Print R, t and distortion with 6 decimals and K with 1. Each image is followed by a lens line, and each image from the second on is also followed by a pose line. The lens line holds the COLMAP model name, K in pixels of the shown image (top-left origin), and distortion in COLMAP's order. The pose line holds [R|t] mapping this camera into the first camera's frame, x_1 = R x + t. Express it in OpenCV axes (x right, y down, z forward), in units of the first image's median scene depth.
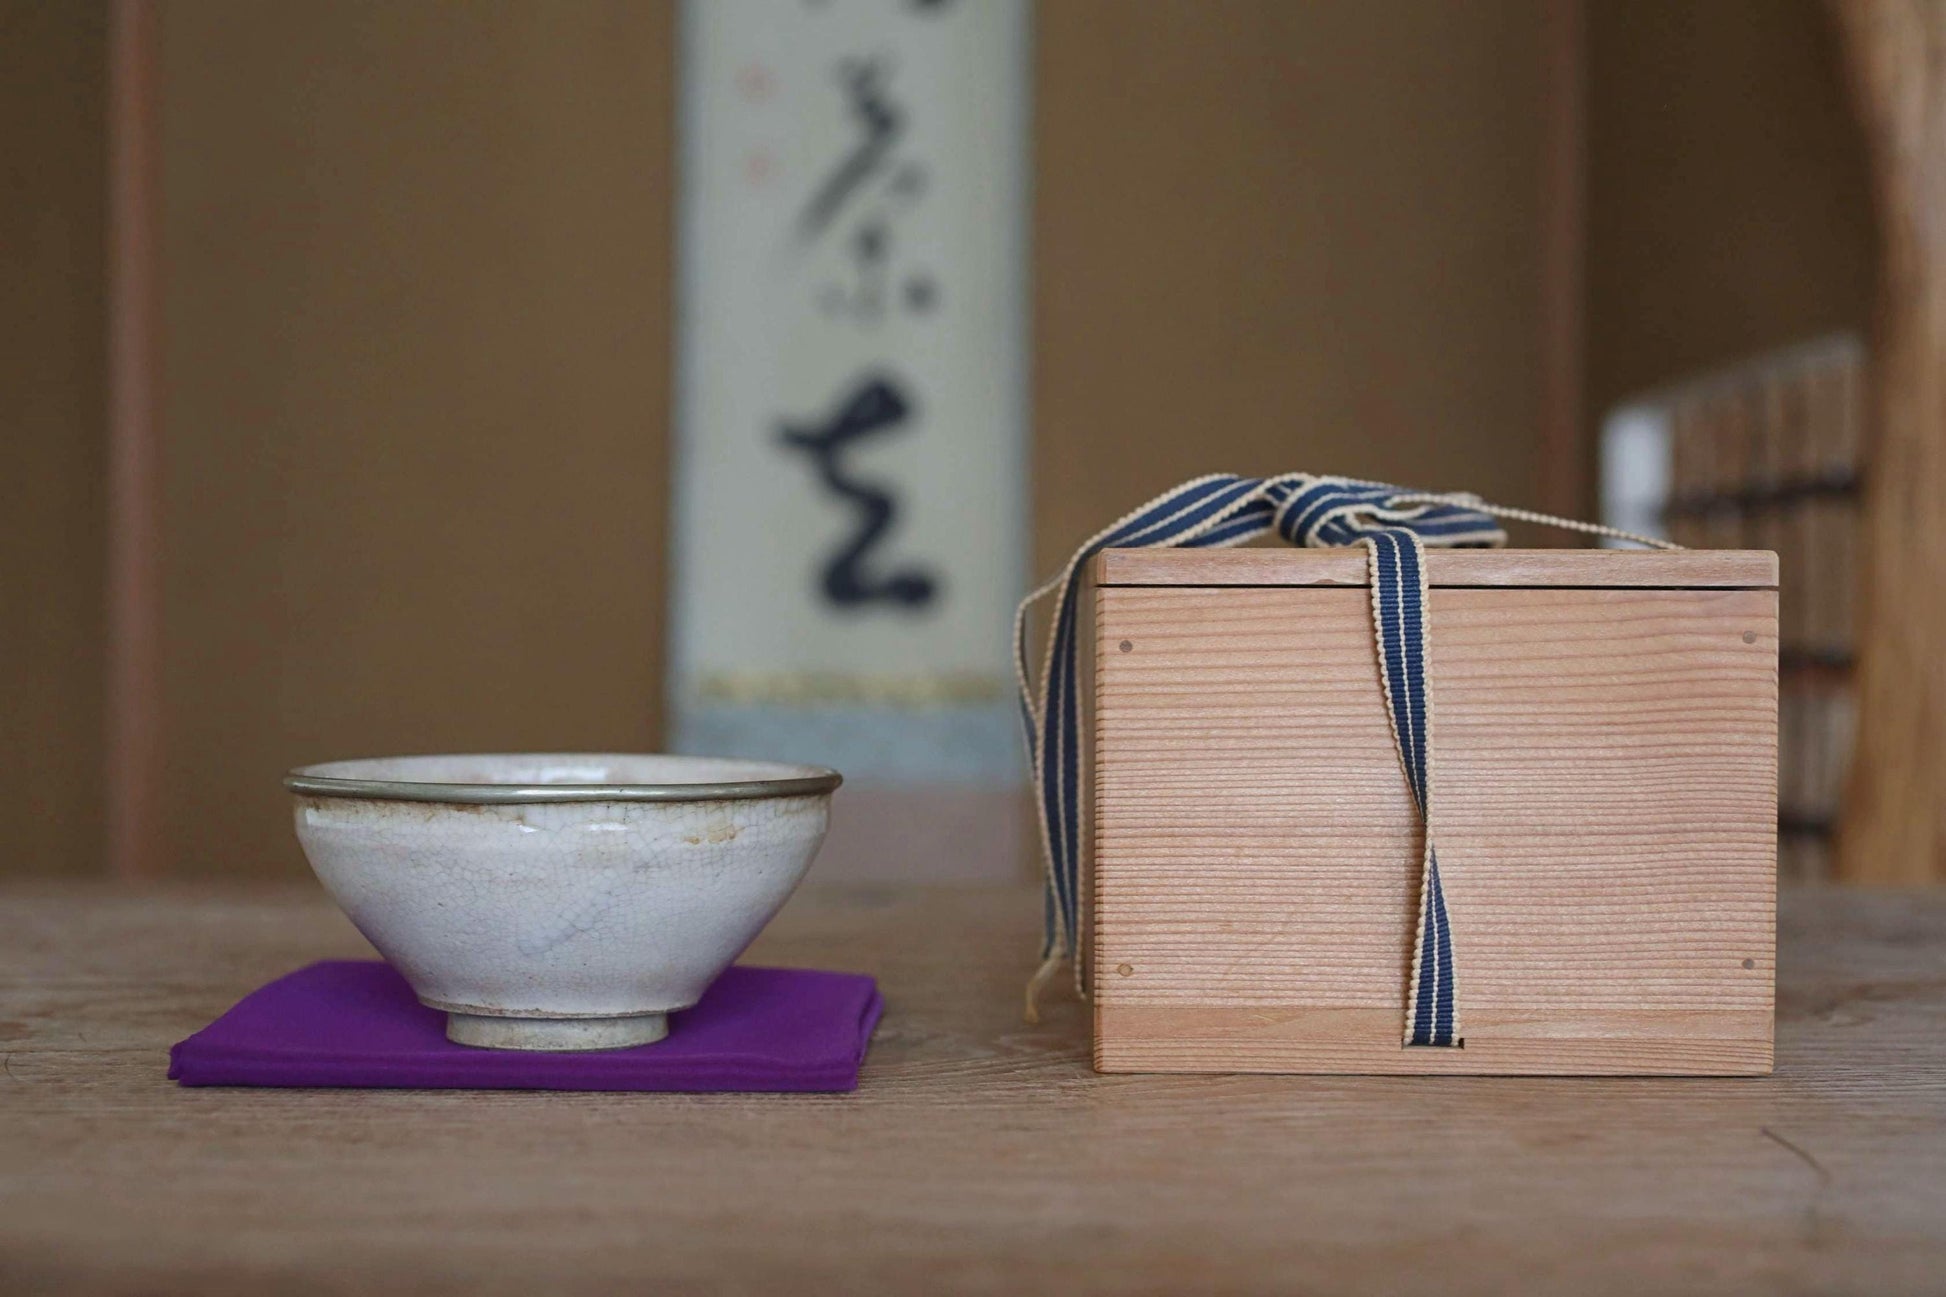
lens RADIAL K [[3450.1, 0, 973.0], [0, 3450.1, 648.5], [0, 0, 1]] dist [0.038063, 0.327556]
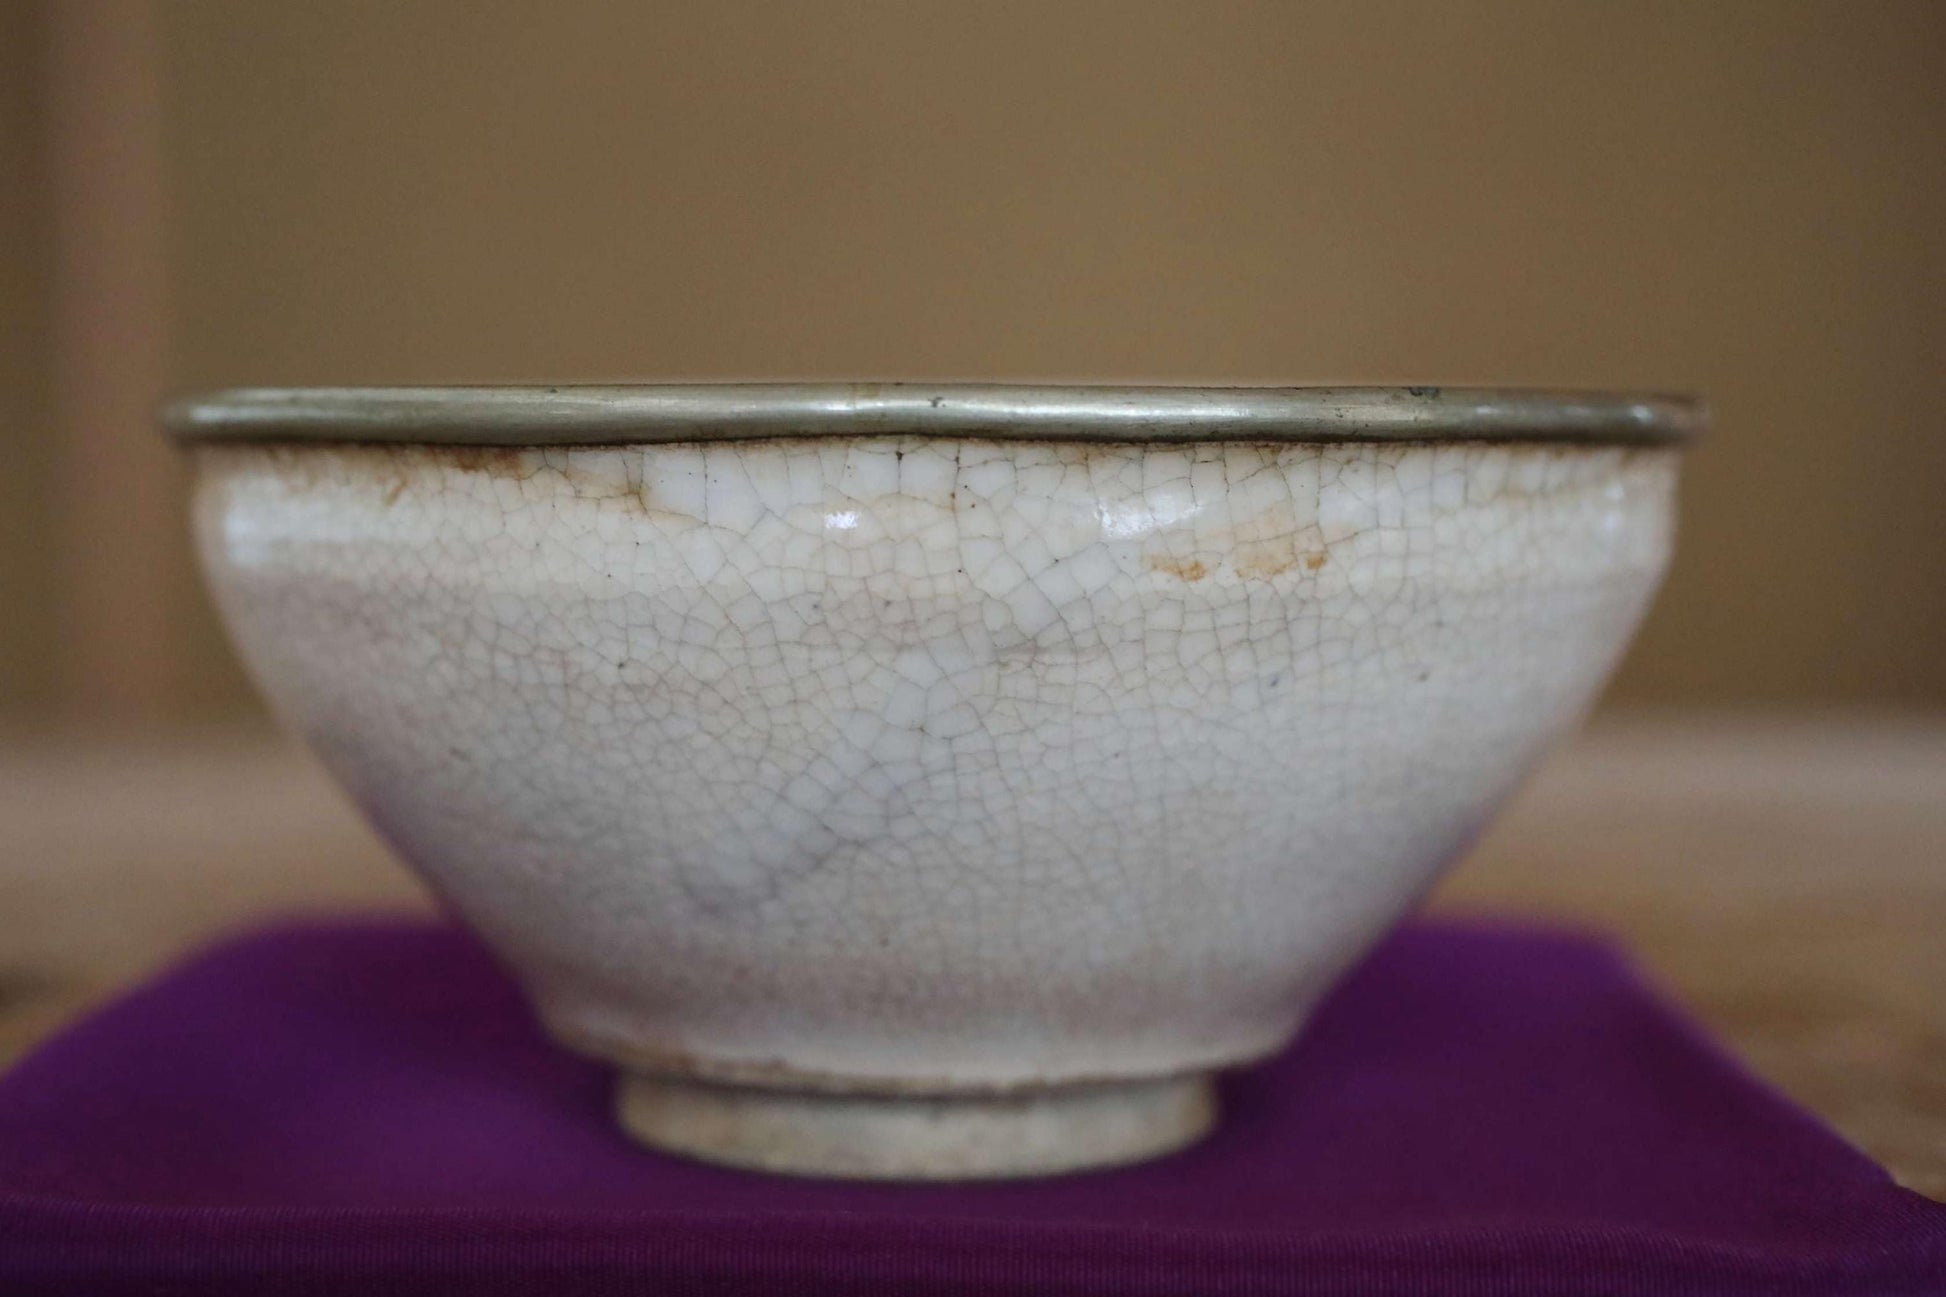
lens RADIAL K [[3433.2, 0, 979.5], [0, 3433.2, 592.6], [0, 0, 1]] dist [0.043994, 0.242139]
pose [[0.954539, 0.007118, -0.298002, -0.005095], [0.000673, 0.999661, 0.026033, 0.049795], [0.298086, -0.025050, 0.954210, 0.697008]]
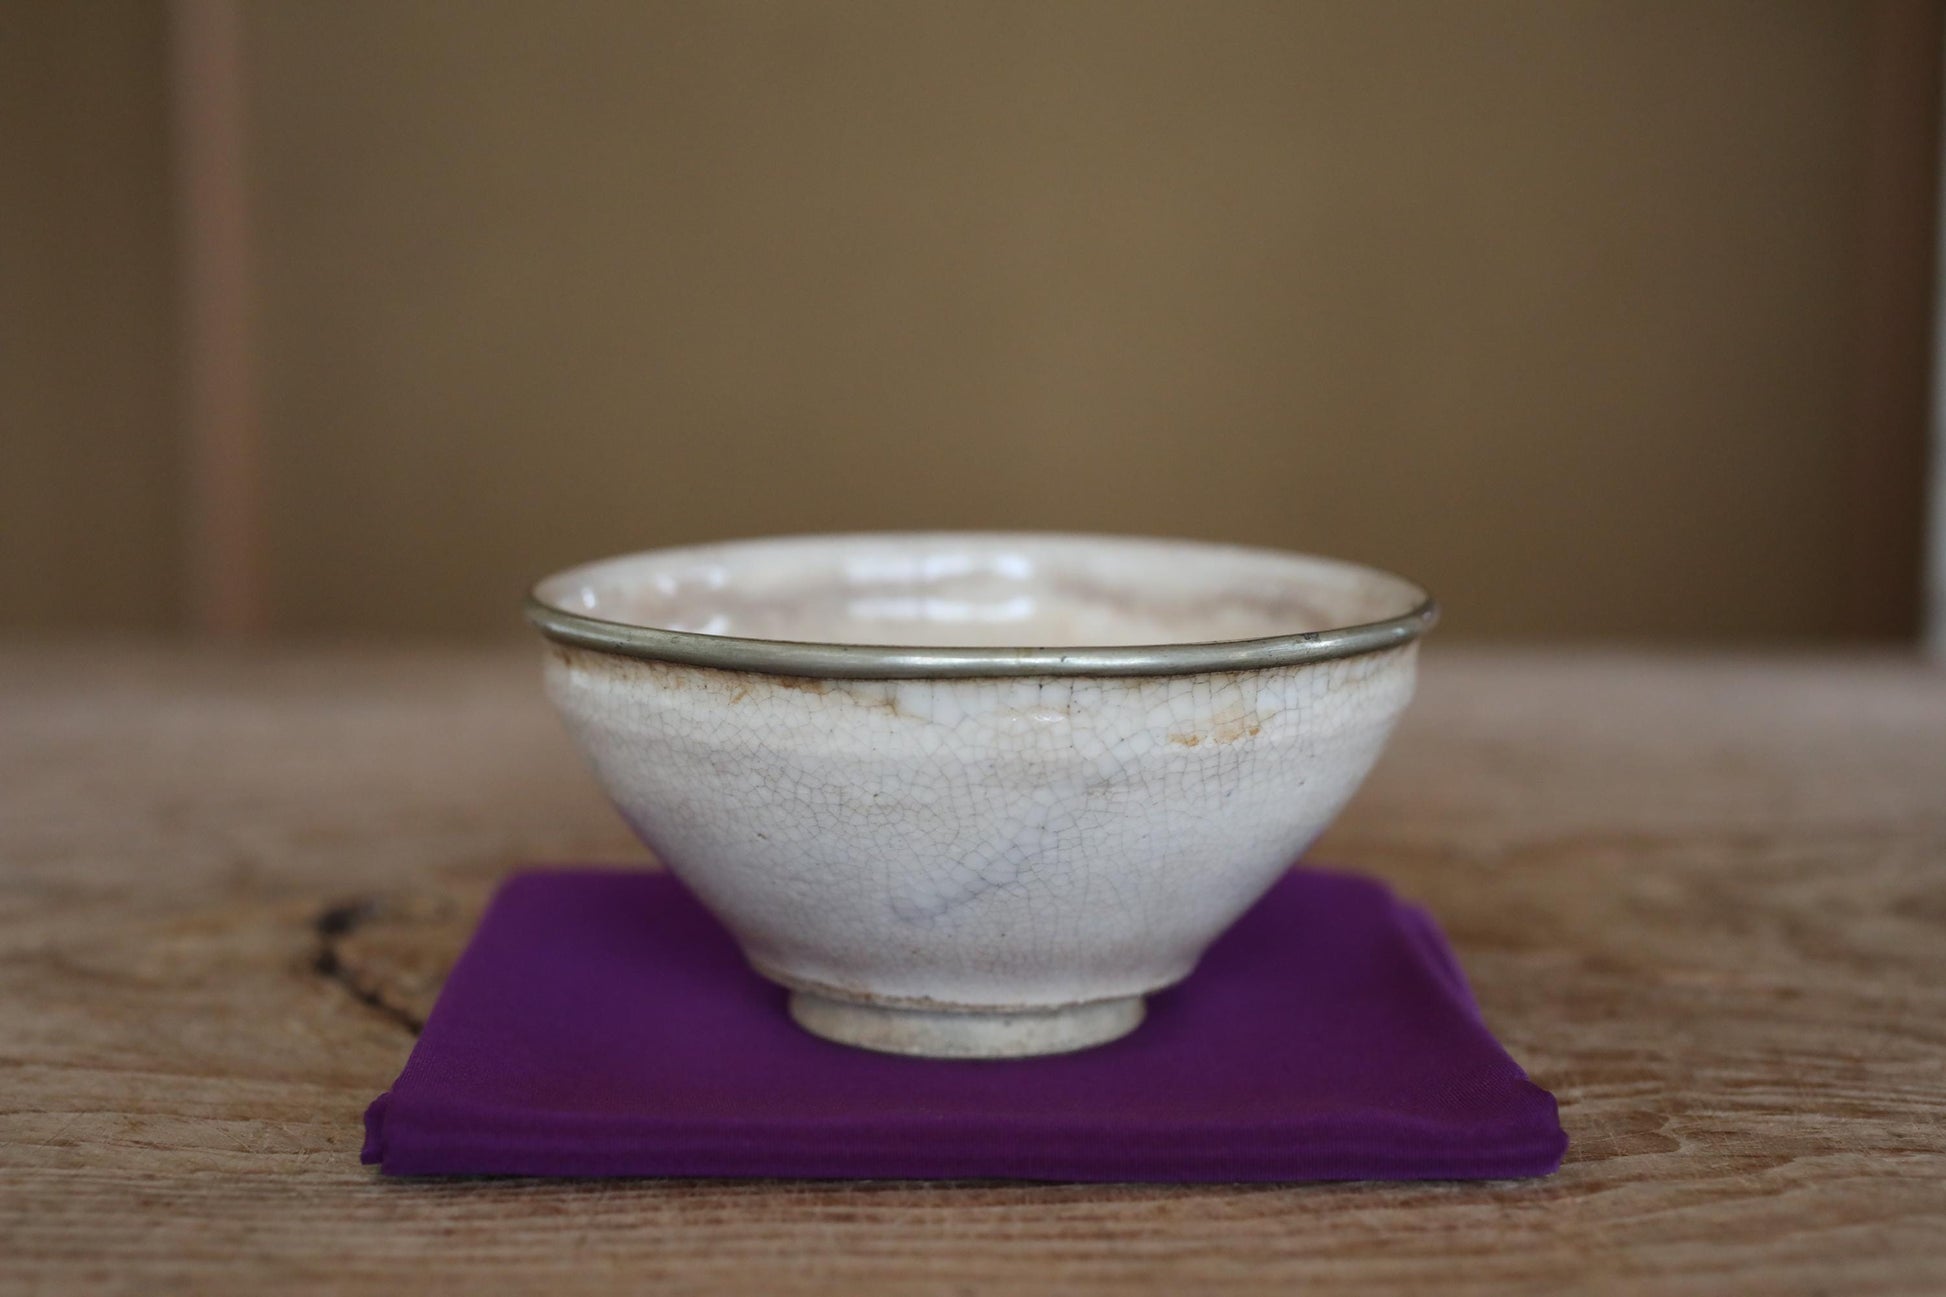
lens RADIAL K [[3450.1, 0, 973.0], [0, 3450.1, 648.5], [0, 0, 1]] dist [0.038063, 0.327556]
pose [[0.988907, 0.021104, -0.147030, -0.031755], [-0.001973, 0.991634, 0.129070, -0.034613], [0.148524, -0.127348, 0.980675, 0.429198]]
